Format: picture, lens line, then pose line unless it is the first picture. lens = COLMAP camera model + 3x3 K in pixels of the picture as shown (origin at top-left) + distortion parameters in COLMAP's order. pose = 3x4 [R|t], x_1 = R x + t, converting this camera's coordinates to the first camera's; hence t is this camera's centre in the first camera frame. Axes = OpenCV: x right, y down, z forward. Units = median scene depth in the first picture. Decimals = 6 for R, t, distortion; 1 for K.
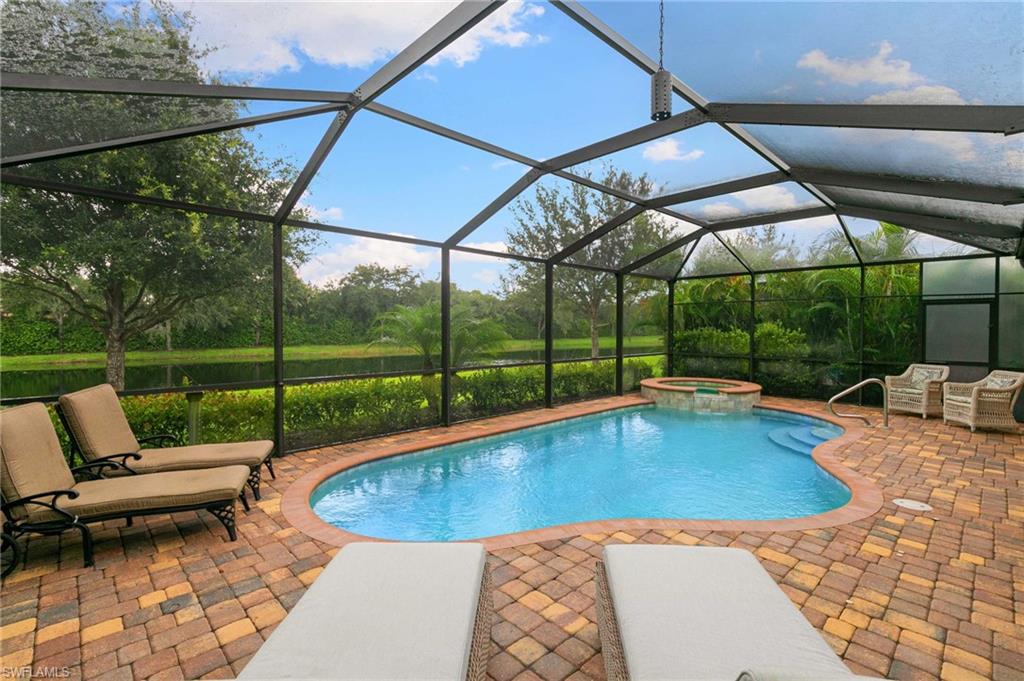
lens RADIAL K [[464.2, 0, 503.8], [0, 464.2, 340.1], [0, 0, 1]] dist [0.009598, -0.001560]
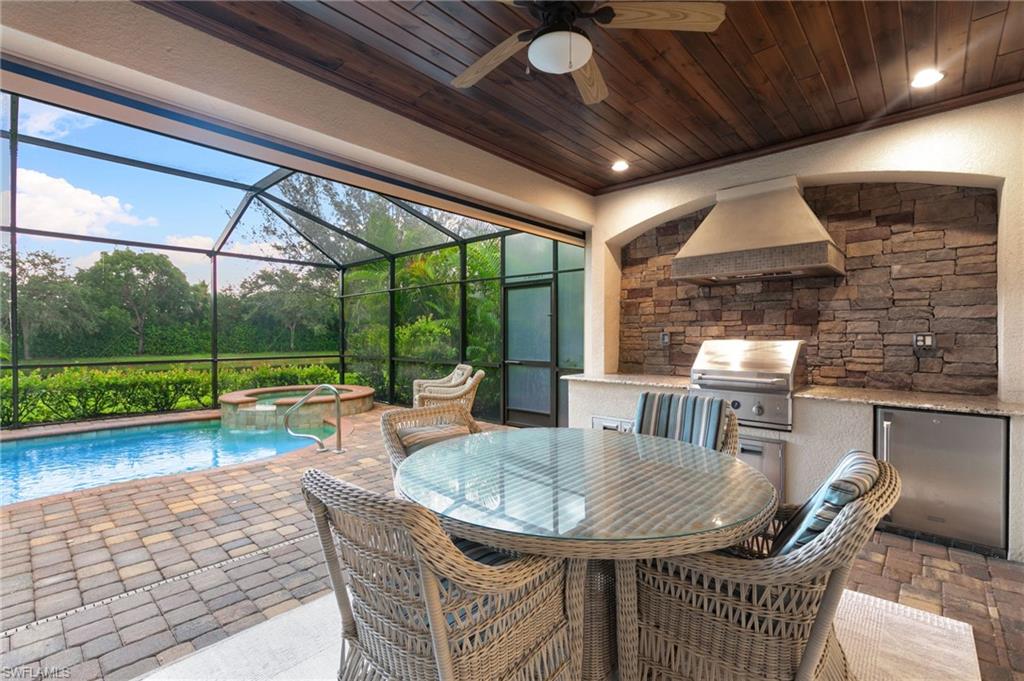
lens RADIAL K [[464.2, 0, 508.2], [0, 464.2, 342.4], [0, 0, 1]] dist [0.009598, -0.001560]
pose [[0.997773, -0.001436, 0.066691, 0.876143], [0.002431, 0.999887, -0.014839, 0.026086], [-0.066662, 0.014968, 0.997663, 0.225698]]
